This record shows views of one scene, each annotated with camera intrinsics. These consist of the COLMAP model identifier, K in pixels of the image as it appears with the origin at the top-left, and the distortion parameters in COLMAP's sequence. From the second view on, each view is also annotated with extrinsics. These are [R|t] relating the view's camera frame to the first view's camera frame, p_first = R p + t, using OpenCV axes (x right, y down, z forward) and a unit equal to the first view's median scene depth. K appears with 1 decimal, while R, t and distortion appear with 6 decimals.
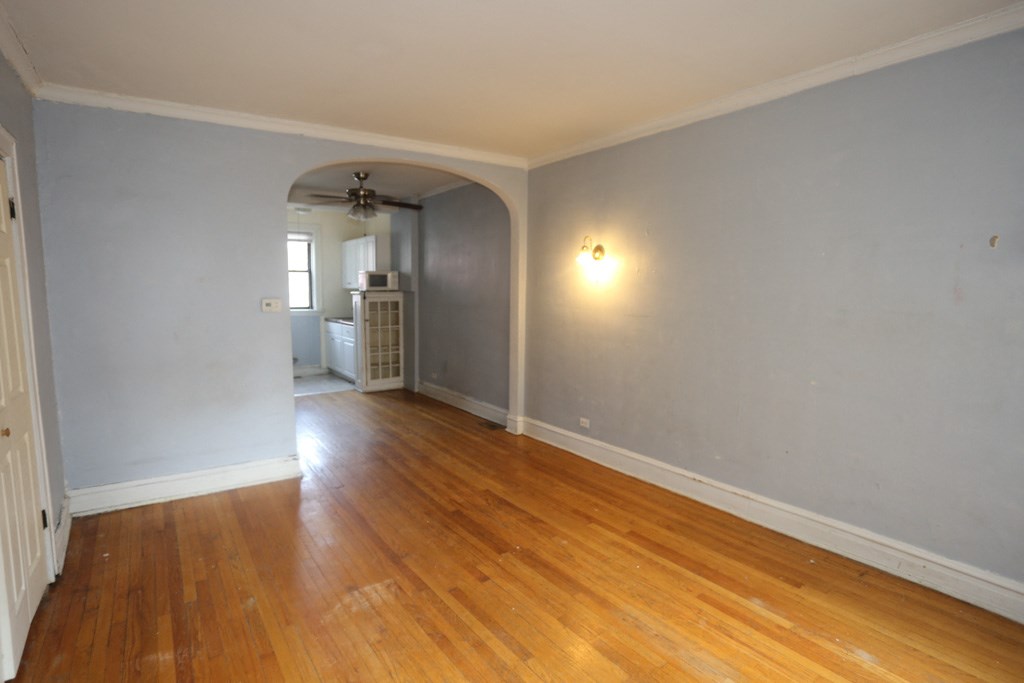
lens RADIAL K [[508.1, 0, 503.7], [0, 508.1, 342.0], [0, 0, 1]] dist [-0.008124, 0.001132]
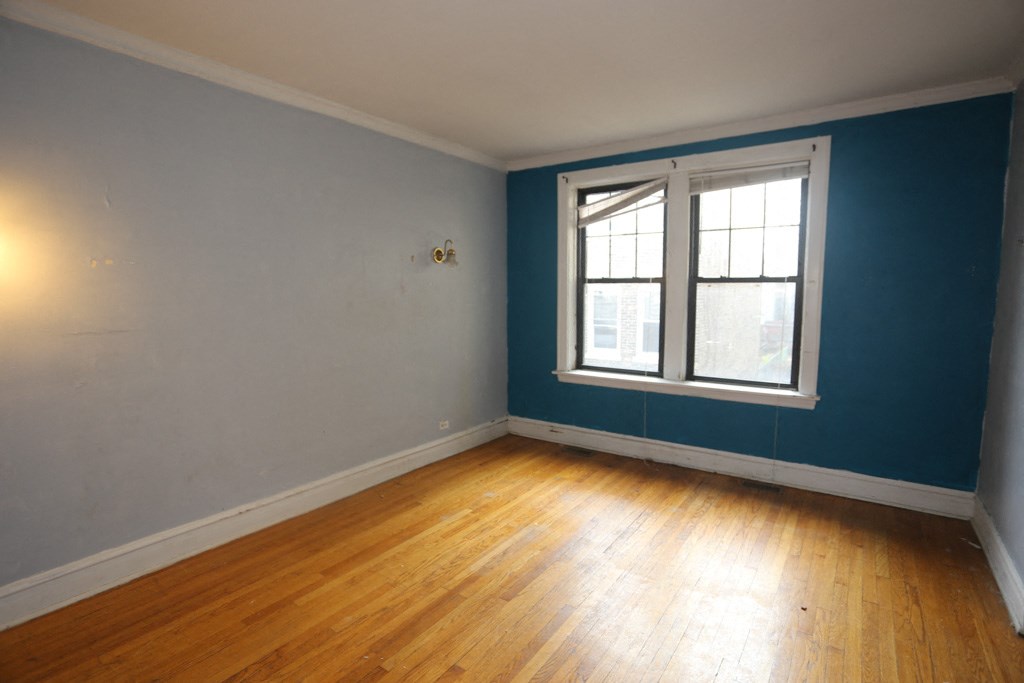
lens RADIAL K [[508.1, 0, 510.2], [0, 508.1, 343.9], [0, 0, 1]] dist [-0.008124, 0.001132]
pose [[-0.306919, -0.101057, 0.946355, -0.647058], [0.106590, 0.984441, 0.139693, -0.091476], [-0.945748, 0.143746, -0.291372, 0.961558]]
